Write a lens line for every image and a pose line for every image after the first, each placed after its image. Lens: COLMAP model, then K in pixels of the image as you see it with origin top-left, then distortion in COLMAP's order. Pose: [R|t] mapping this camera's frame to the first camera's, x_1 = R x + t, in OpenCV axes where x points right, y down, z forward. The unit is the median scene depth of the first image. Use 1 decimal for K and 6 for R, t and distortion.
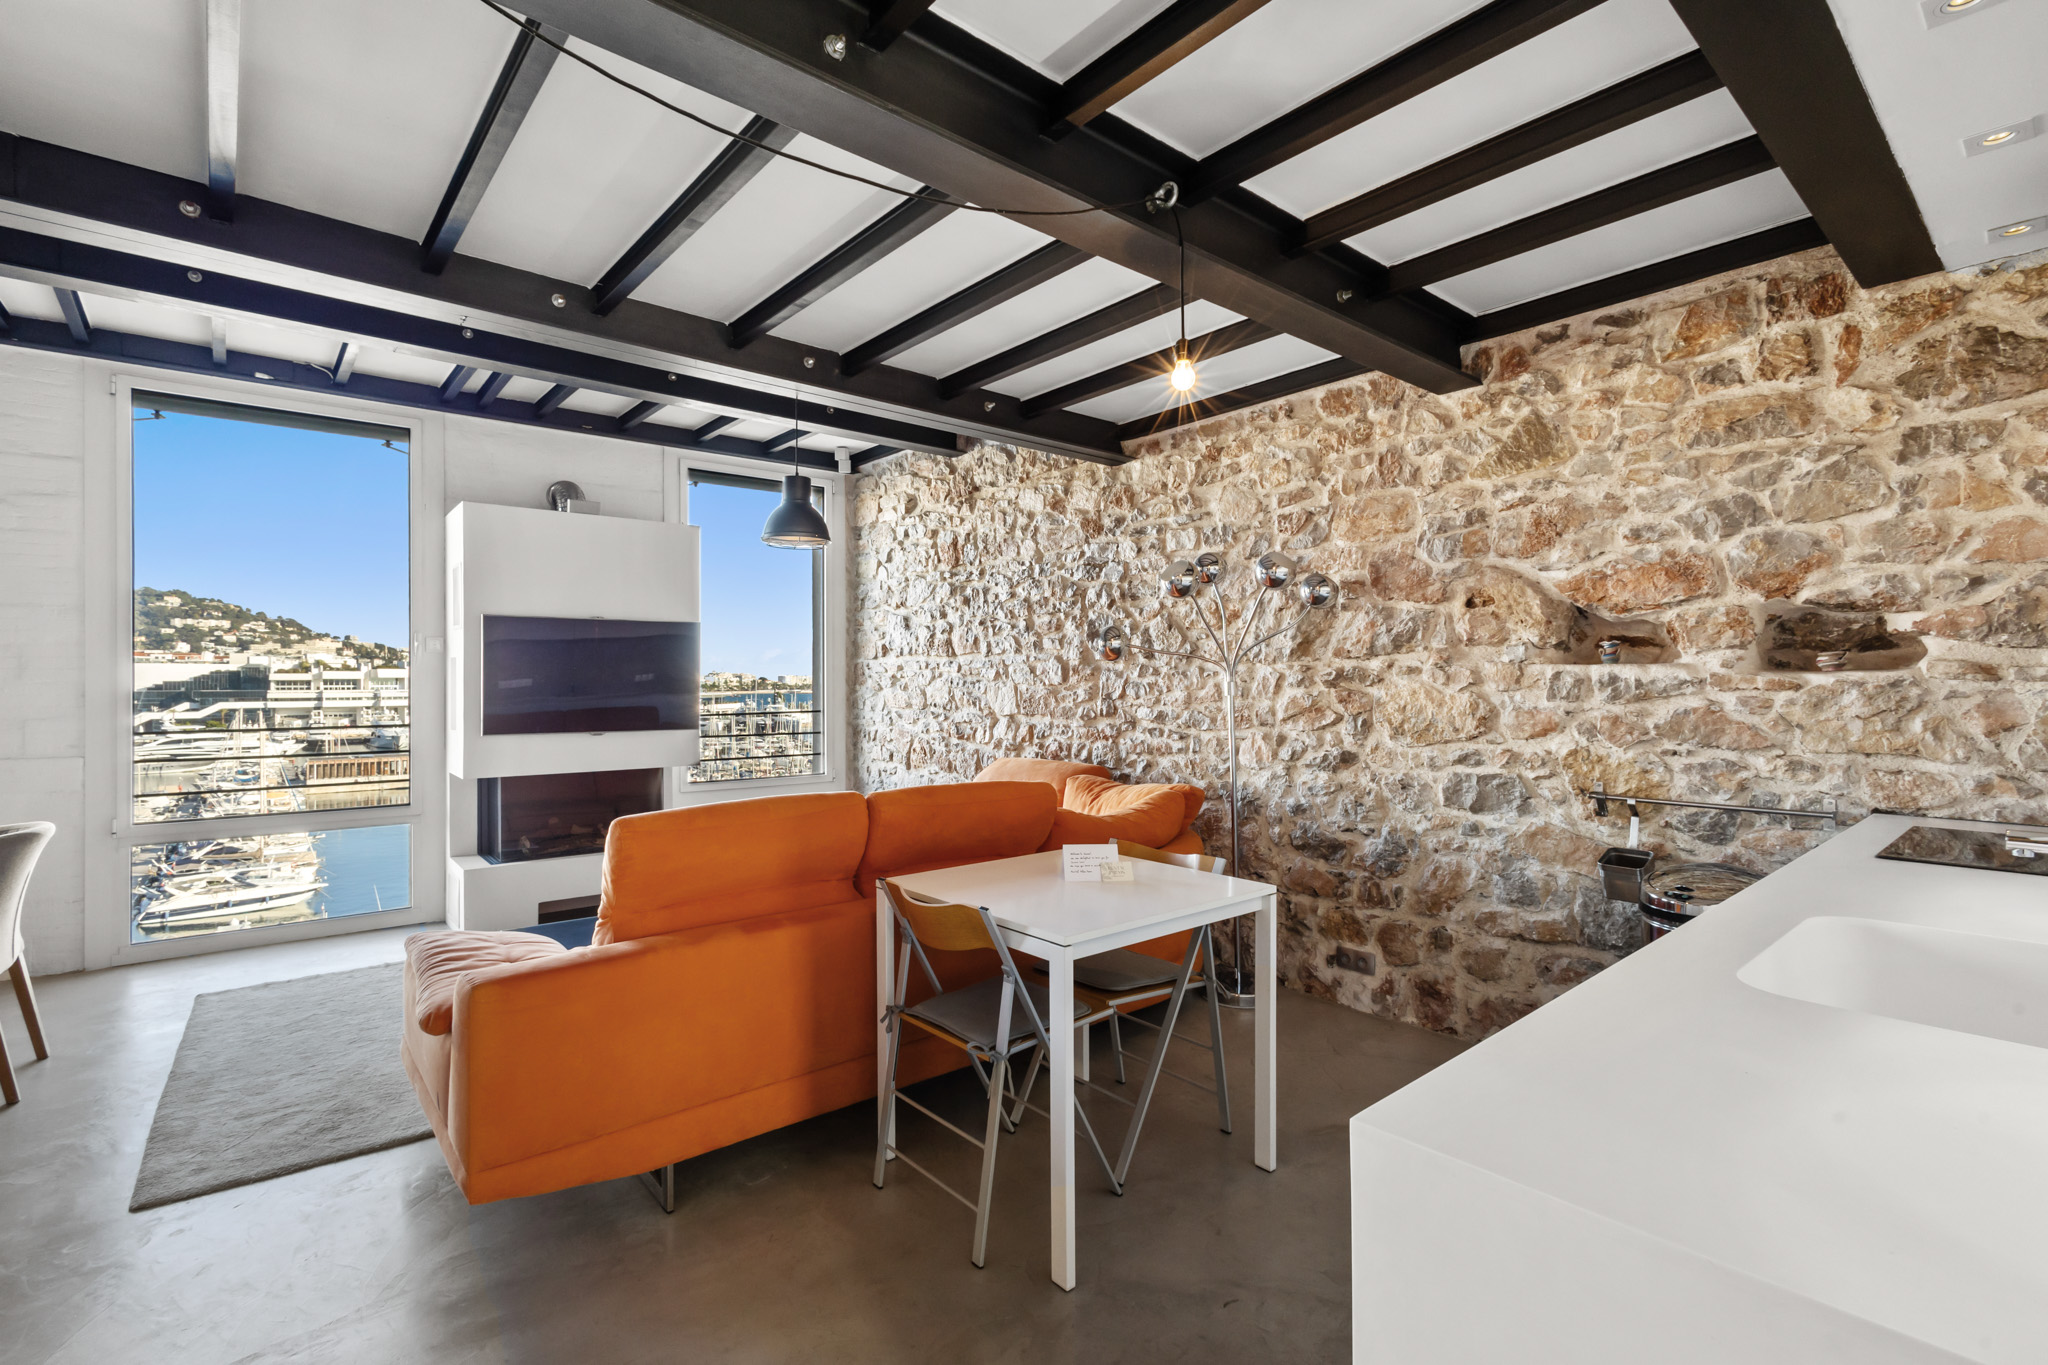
lens RADIAL K [[940.4, 0, 1024.9], [0, 940.4, 678.8], [0, 0, 1]] dist [0.014553, -0.004317]
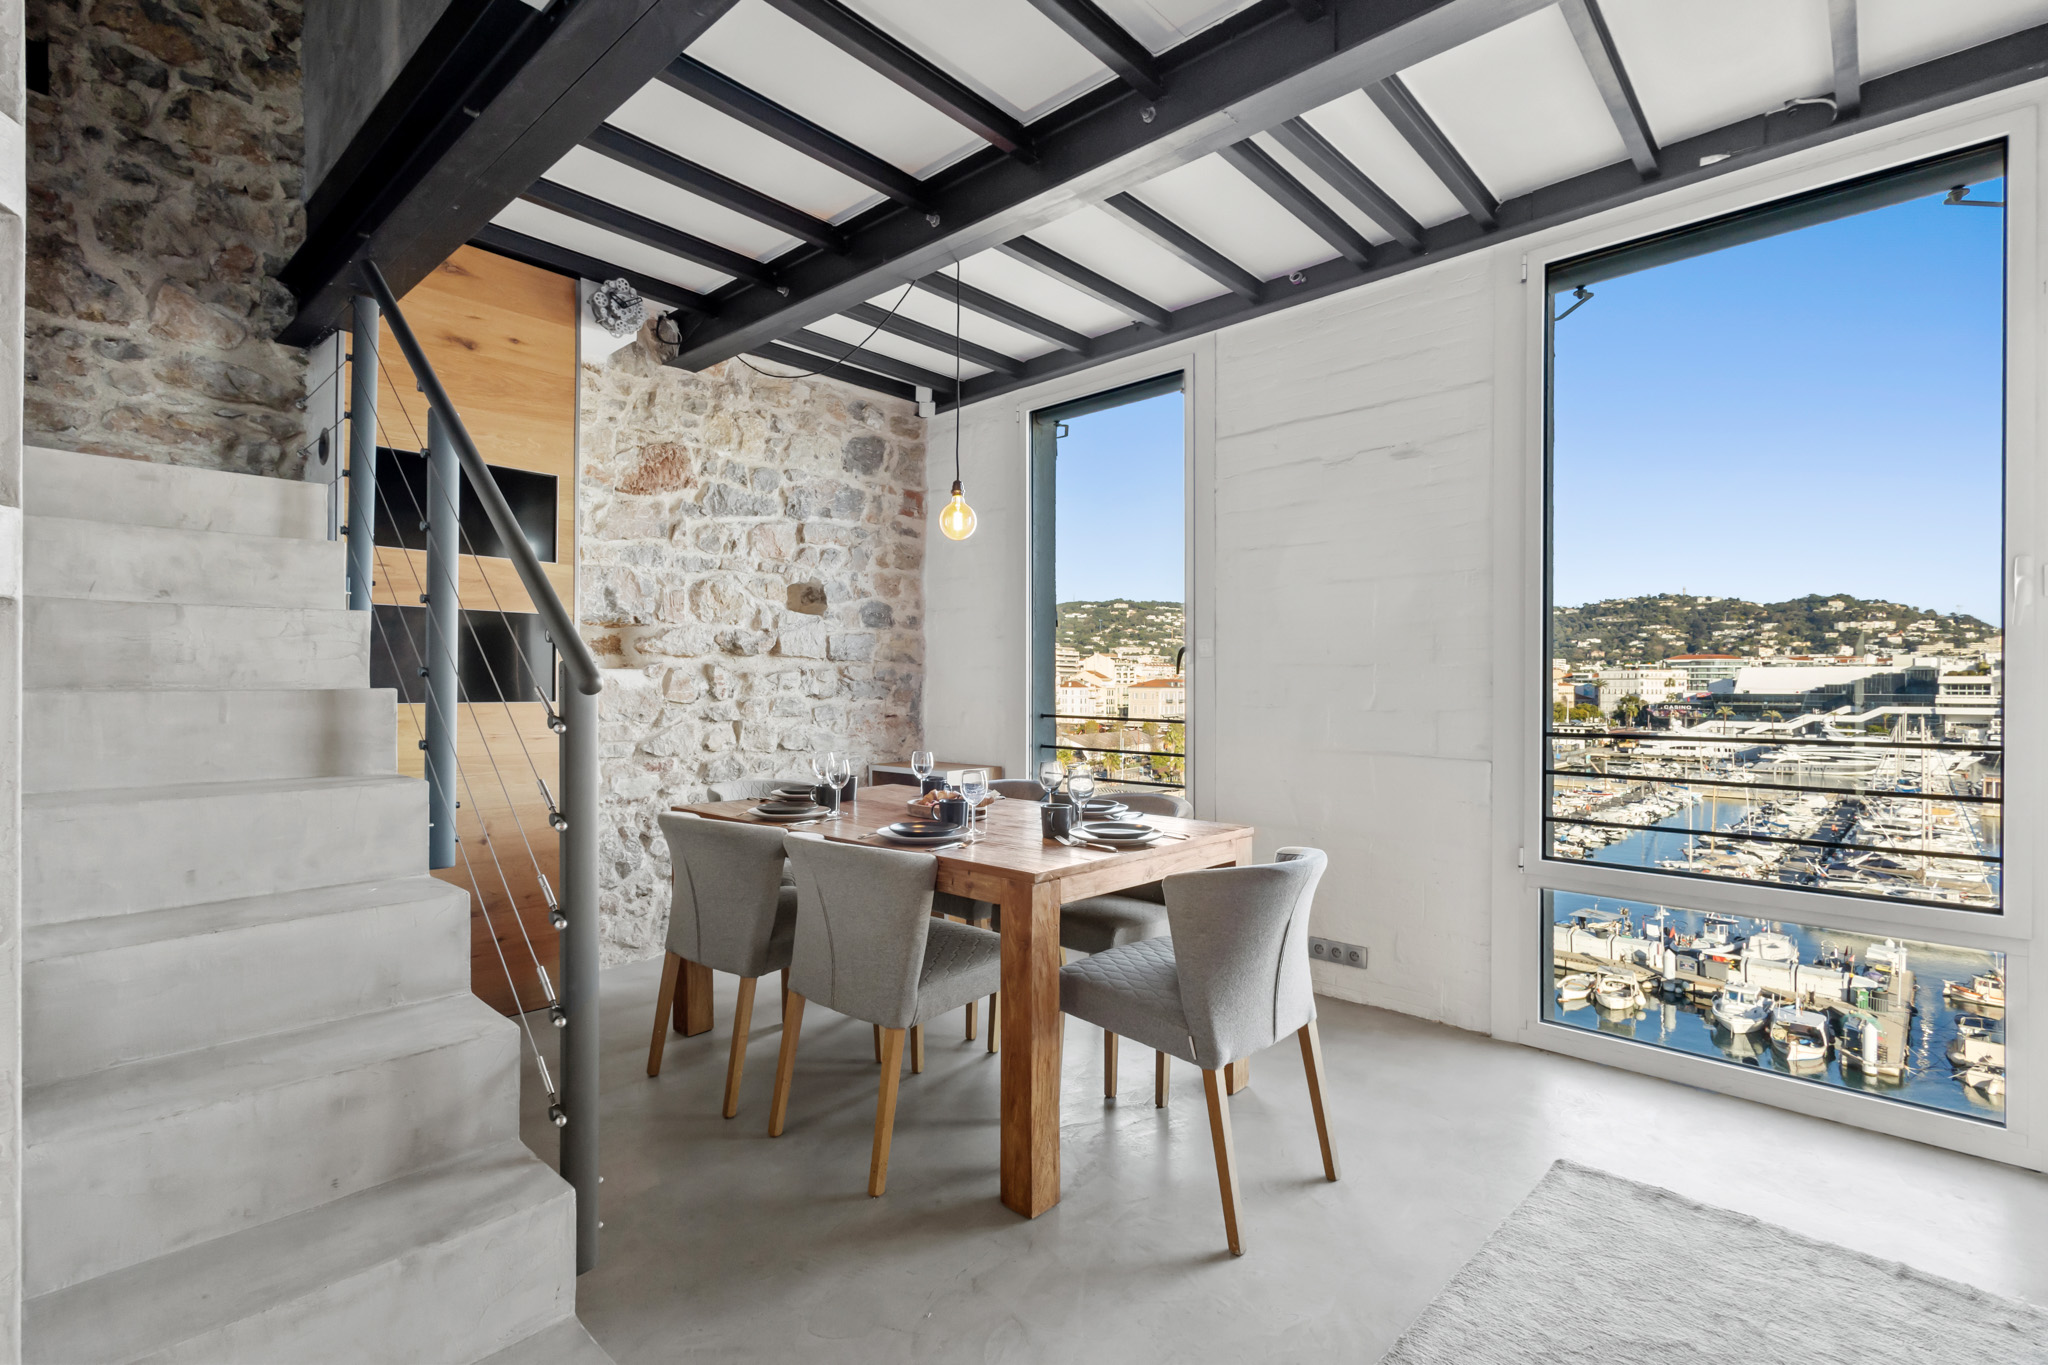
lens RADIAL K [[940.4, 0, 1014.7], [0, 940.4, 683.2], [0, 0, 1]] dist [0.014553, -0.004317]
pose [[0.124169, 0.002106, -0.992259, -0.354456], [-0.001145, 0.999997, 0.001979, 0.022382], [0.992260, 0.000890, 0.124171, 0.674525]]
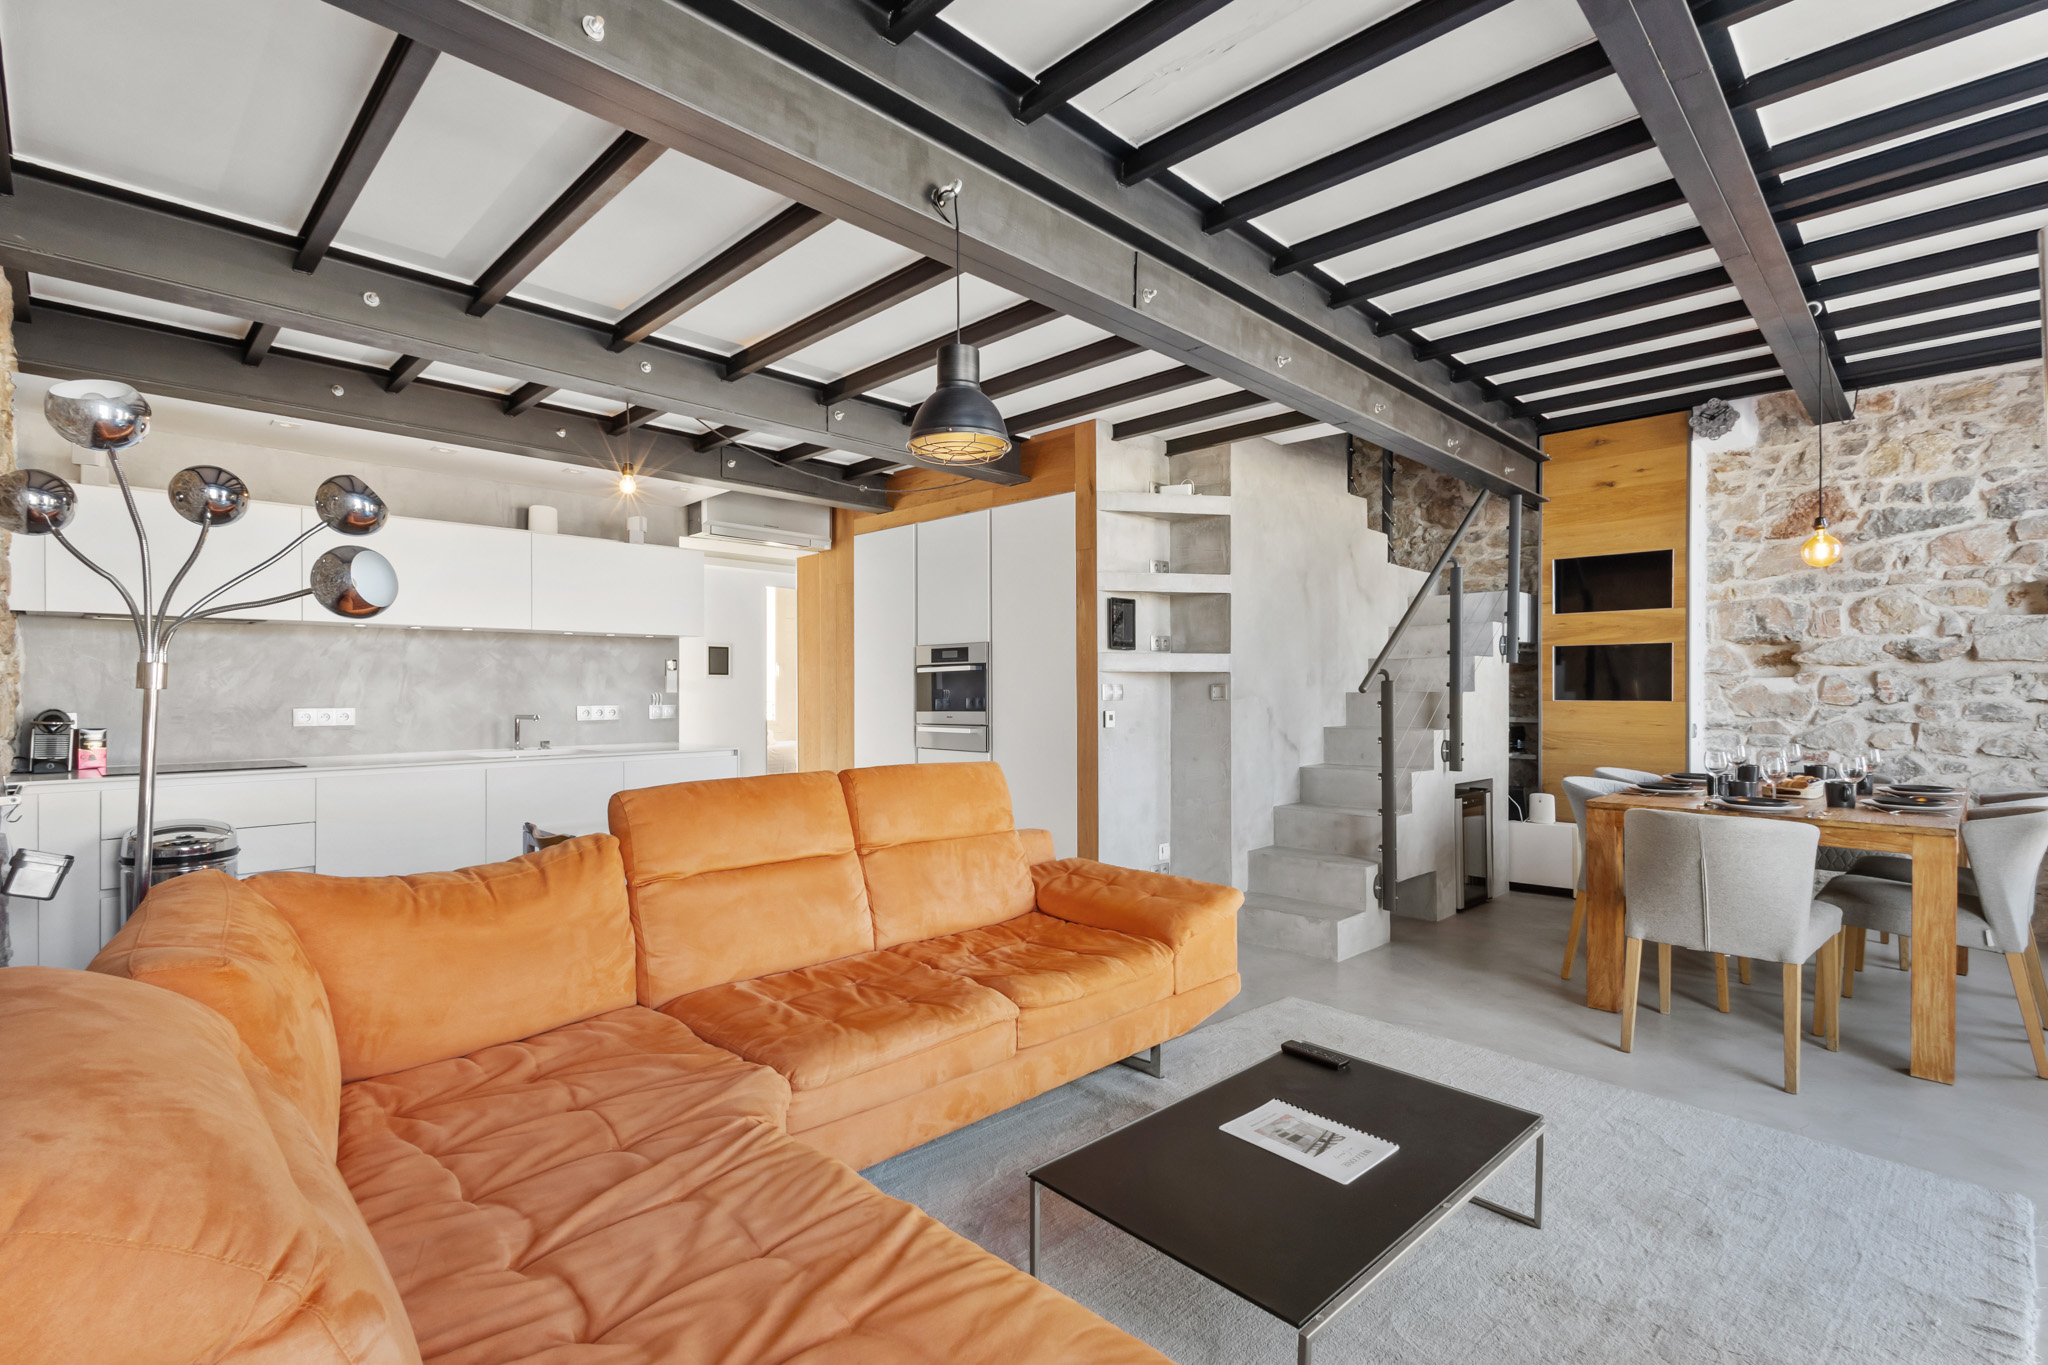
lens RADIAL K [[940.4, 0, 1021.6], [0, 940.4, 685.1], [0, 0, 1]] dist [0.014553, -0.004317]
pose [[-0.996516, 0.003725, -0.083321, -0.251673], [0.004311, 0.999967, -0.006848, 0.025047], [0.083293, -0.007183, -0.996499, 1.821989]]
